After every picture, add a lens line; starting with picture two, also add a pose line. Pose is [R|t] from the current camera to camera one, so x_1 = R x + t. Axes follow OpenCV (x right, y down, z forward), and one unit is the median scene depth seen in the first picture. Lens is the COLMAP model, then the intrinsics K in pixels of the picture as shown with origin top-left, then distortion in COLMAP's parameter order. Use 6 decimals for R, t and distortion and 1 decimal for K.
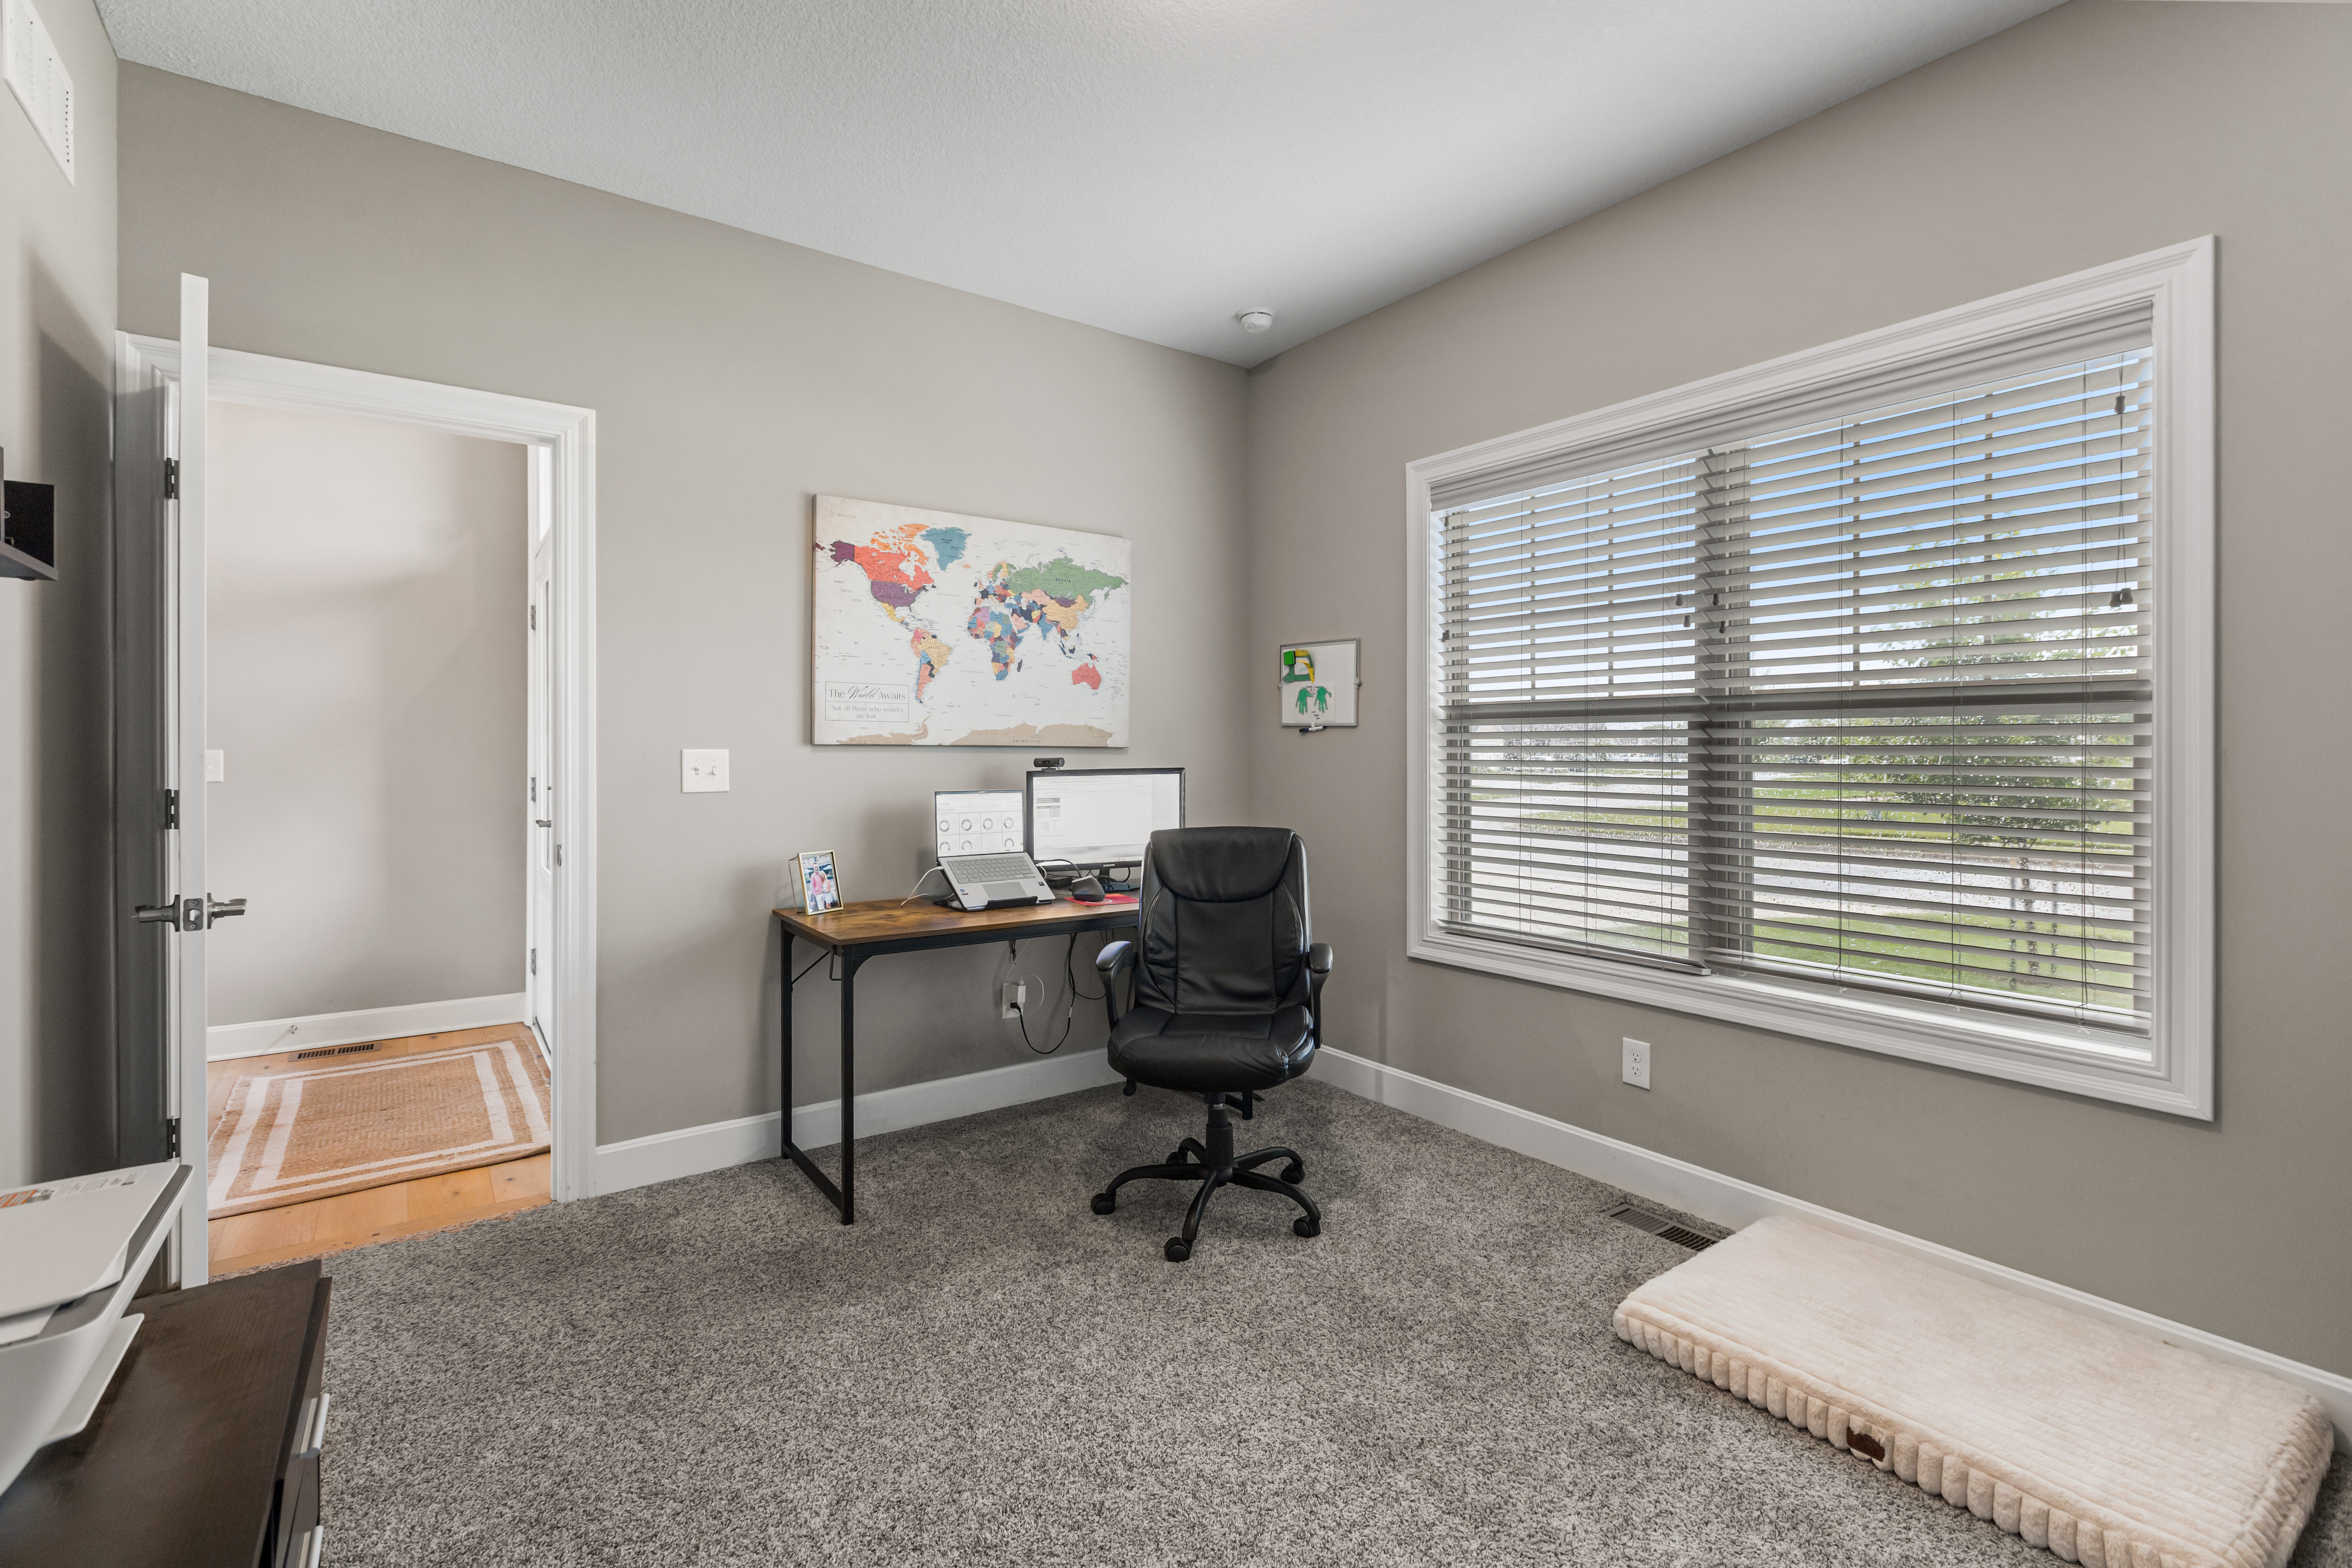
lens RADIAL K [[1061.1, 0, 1173.5], [0, 1061.1, 771.6], [0, 0, 1]] dist [0.001216, 0.000173]
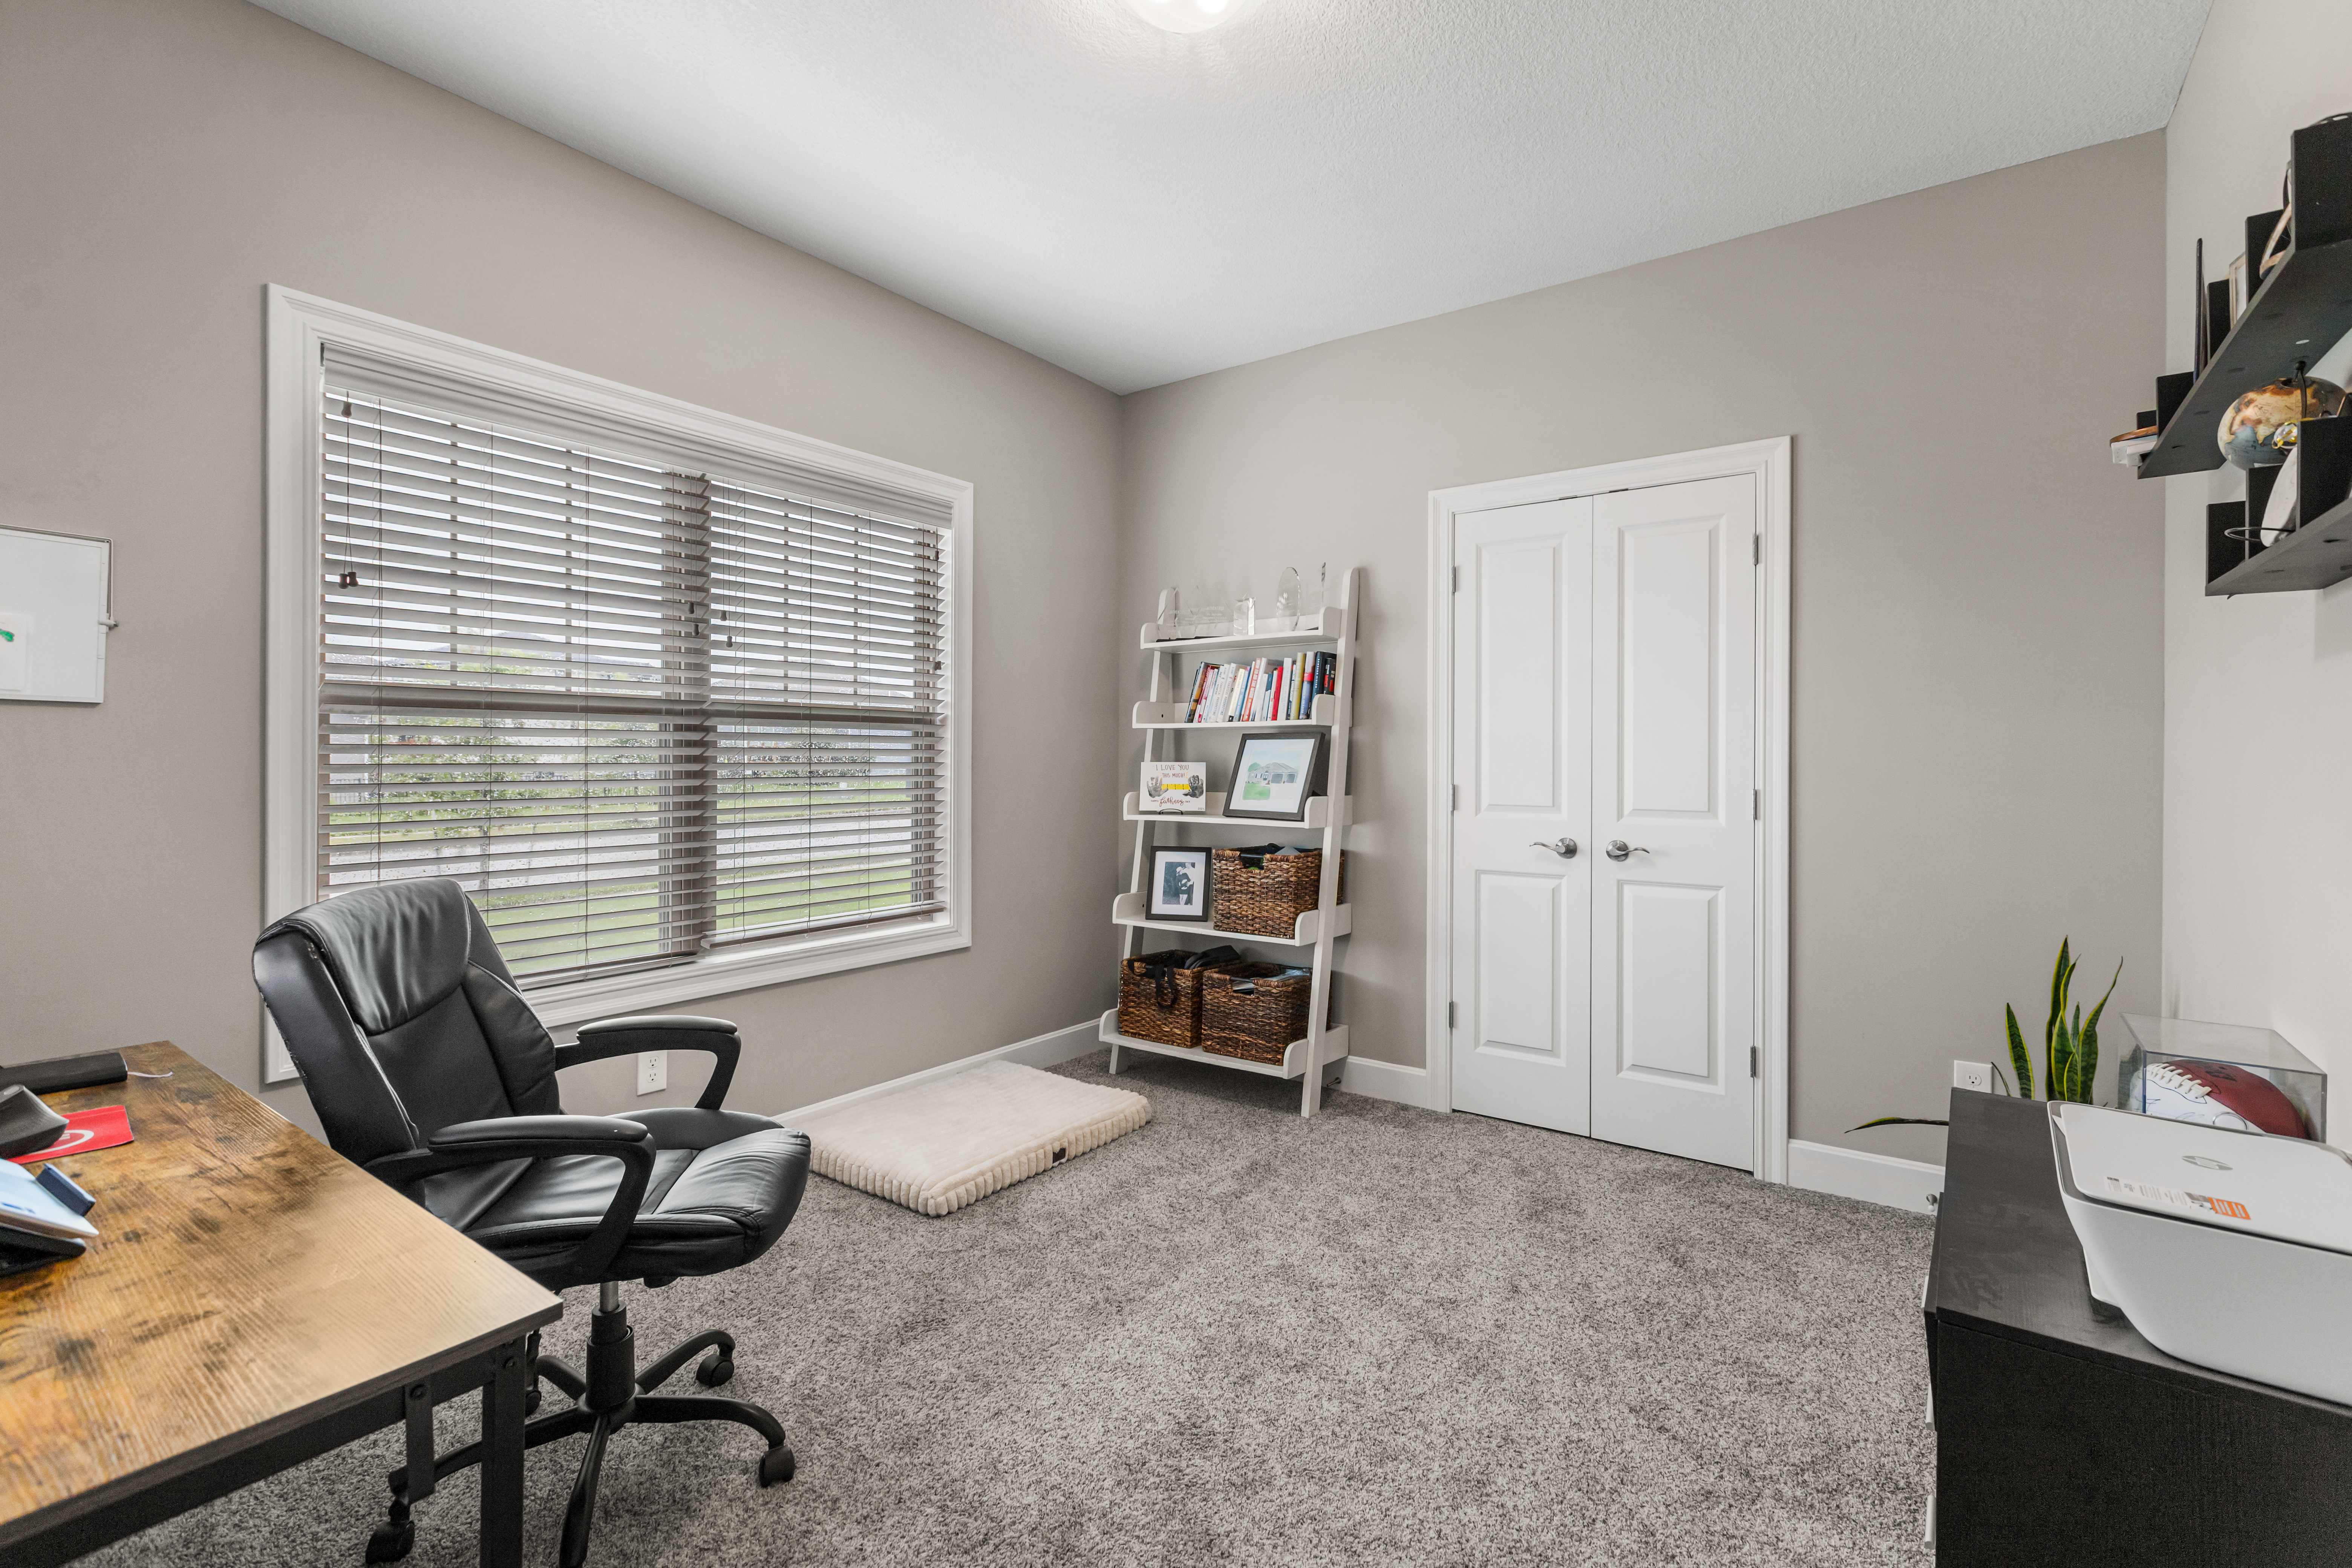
lens RADIAL K [[1061.1, 0, 1173.5], [0, 1061.1, 771.6], [0, 0, 1]] dist [0.001216, 0.000173]
pose [[-0.313946, -0.016600, 0.949296, -0.664646], [0.013313, 0.999672, 0.021884, -0.016540], [-0.949347, 0.019508, -0.313622, 0.867935]]
